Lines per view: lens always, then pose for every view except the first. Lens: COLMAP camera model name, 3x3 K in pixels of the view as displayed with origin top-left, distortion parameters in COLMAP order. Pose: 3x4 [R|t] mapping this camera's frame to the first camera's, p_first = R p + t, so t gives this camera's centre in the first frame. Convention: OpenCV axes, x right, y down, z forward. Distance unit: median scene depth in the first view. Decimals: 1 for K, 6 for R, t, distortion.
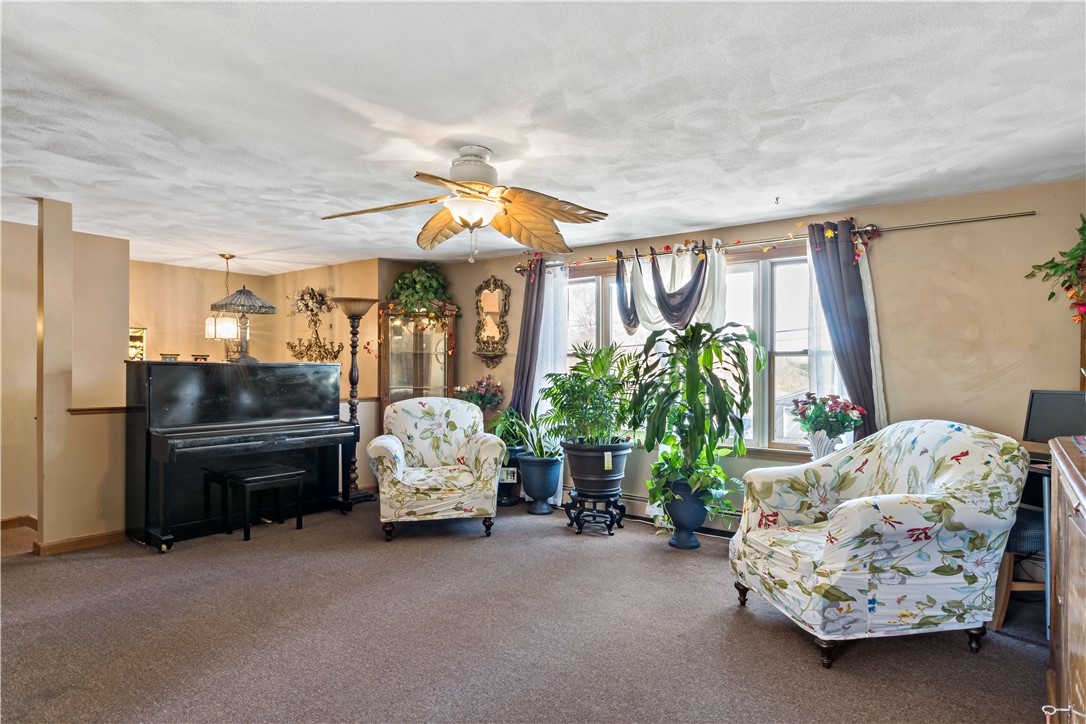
lens RADIAL K [[650.5, 0, 487.1], [0, 650.5, 370.2], [0, 0, 1]] dist [-0.000782, 0.001828]
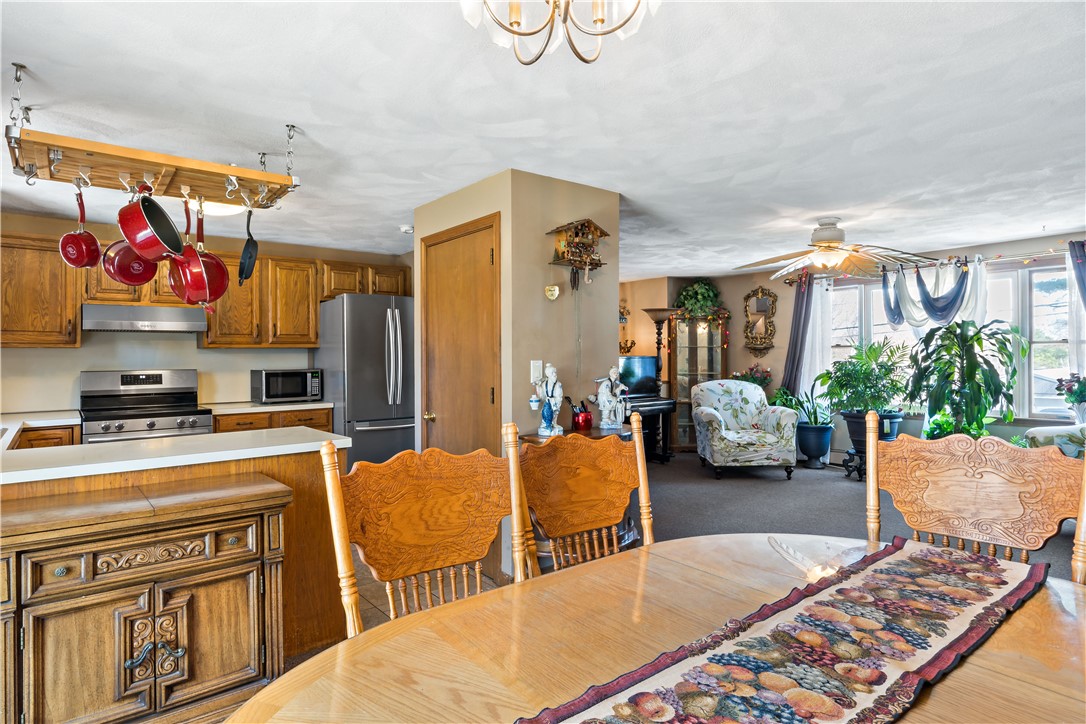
lens RADIAL K [[587.8, 0, 517.8], [0, 587.8, 359.2], [0, 0, 1]] dist [0.010282, -0.001506]
pose [[0.971373, -0.014881, -0.237091, -0.239736], [0.014470, 0.999889, -0.003475, -0.004063], [0.237117, -0.000055, 0.971481, -0.325976]]
